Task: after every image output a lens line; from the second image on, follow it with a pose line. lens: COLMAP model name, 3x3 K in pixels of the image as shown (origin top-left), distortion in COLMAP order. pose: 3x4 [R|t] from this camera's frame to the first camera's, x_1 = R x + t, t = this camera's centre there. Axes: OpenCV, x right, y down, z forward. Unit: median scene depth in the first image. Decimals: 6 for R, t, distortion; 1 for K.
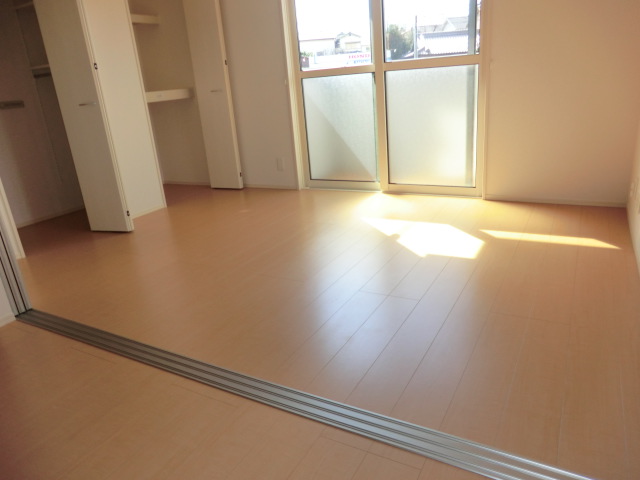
lens RADIAL K [[463.5, 0, 320.0], [0, 463.5, 240.0], [0, 0, 1]] dist [-0.083961, 0.057688]
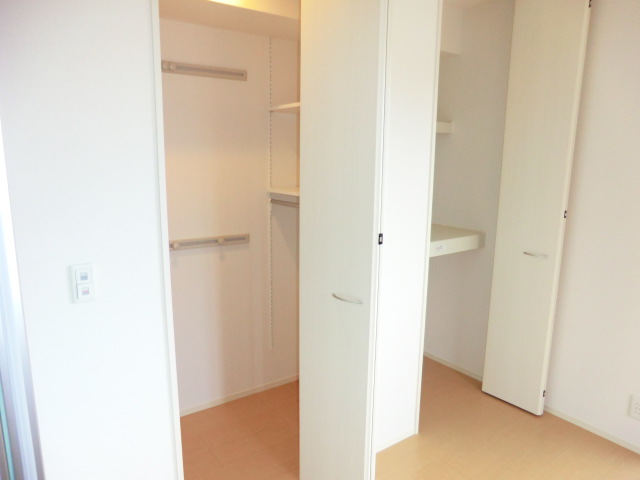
lens RADIAL K [[463.5, 0, 320.0], [0, 463.5, 240.0], [0, 0, 1]] dist [-0.083961, 0.057688]
pose [[0.905342, 0.165732, -0.391009, -0.259339], [-0.218676, 0.971194, -0.094674, -0.235441], [0.364055, 0.171217, 0.915505, 0.360162]]
